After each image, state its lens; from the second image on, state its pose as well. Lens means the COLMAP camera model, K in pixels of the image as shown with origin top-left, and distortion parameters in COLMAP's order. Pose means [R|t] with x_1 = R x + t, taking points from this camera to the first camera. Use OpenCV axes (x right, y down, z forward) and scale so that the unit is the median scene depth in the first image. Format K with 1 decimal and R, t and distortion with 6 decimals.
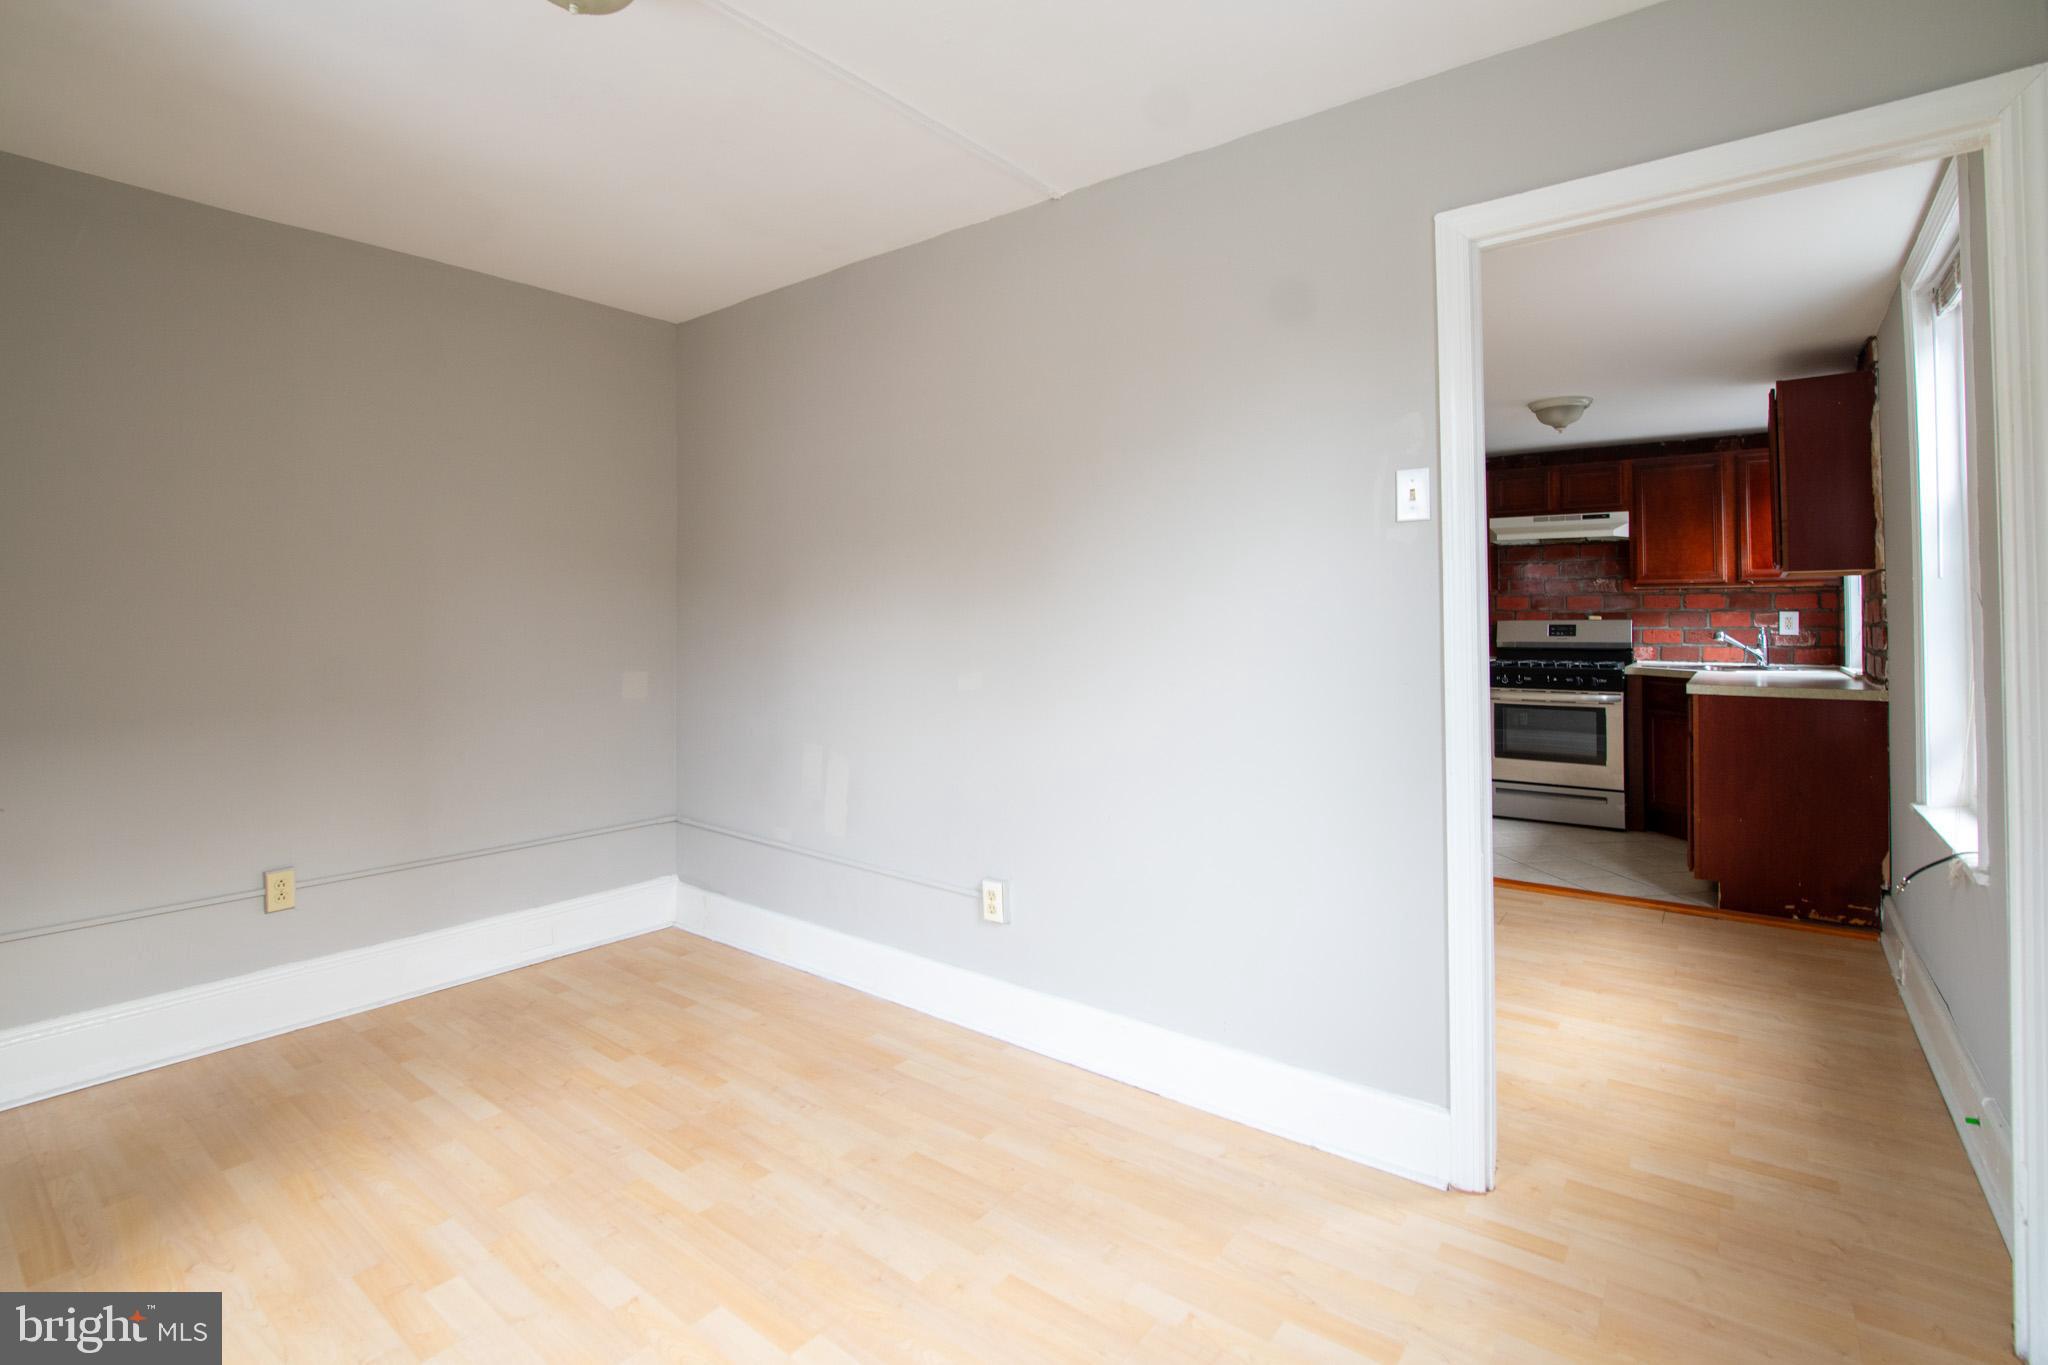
lens RADIAL K [[958.6, 0, 1035.2], [0, 958.6, 594.5], [0, 0, 1]] dist [-0.022628, 0.003974]
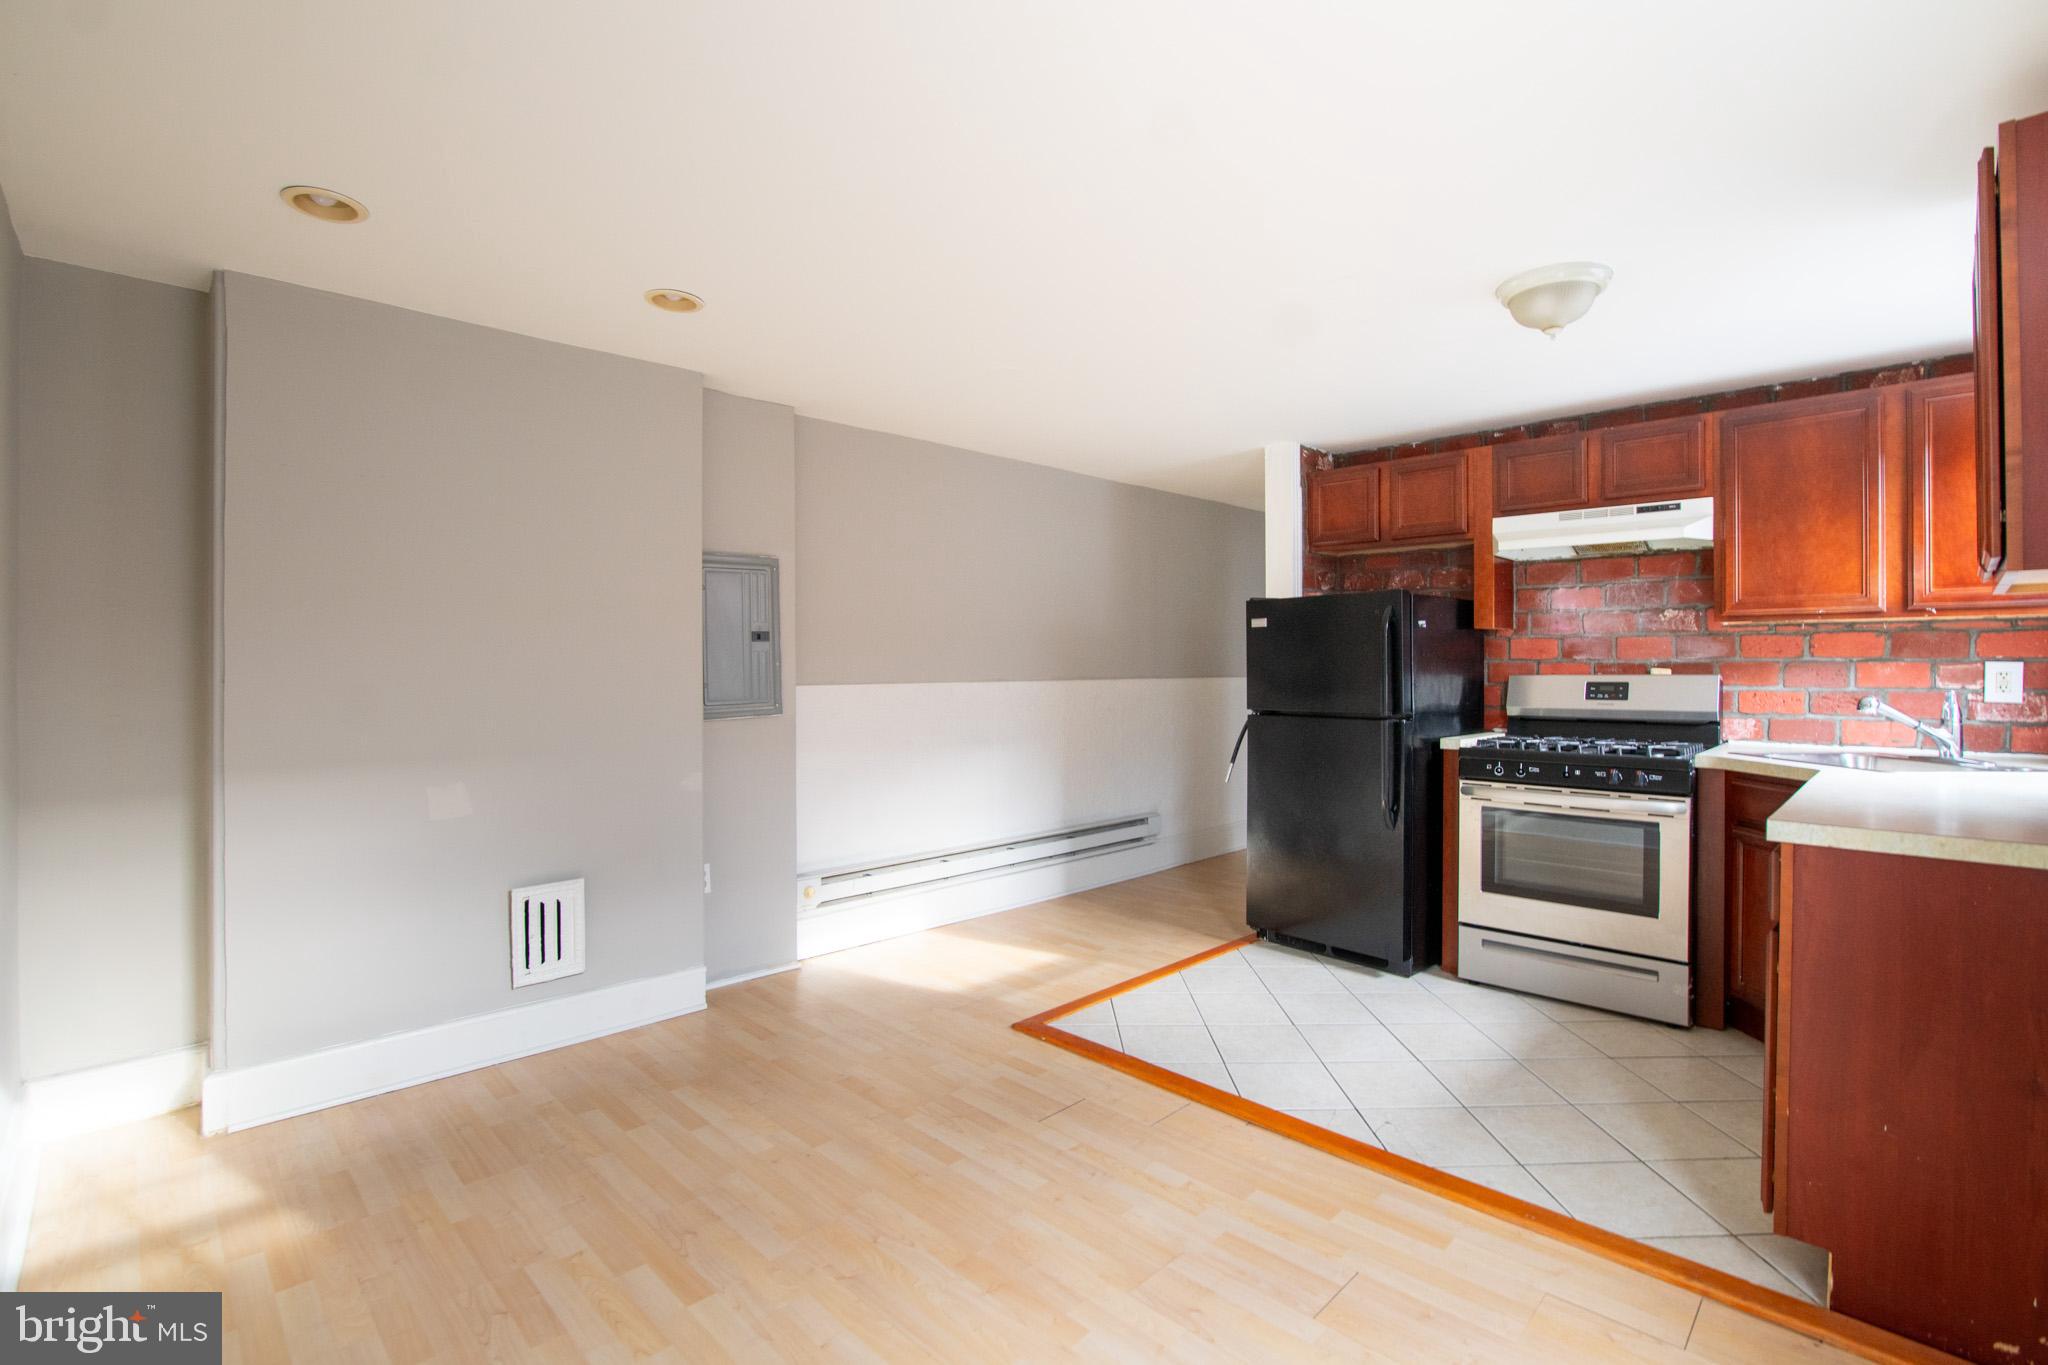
lens RADIAL K [[958.6, 0, 1022.1], [0, 958.6, 673.5], [0, 0, 1]] dist [-0.022628, 0.003974]
pose [[0.992046, -0.001165, -0.125869, 0.272700], [0.005183, 0.999487, 0.031601, 0.004020], [0.125768, -0.032002, 0.991543, 0.353721]]
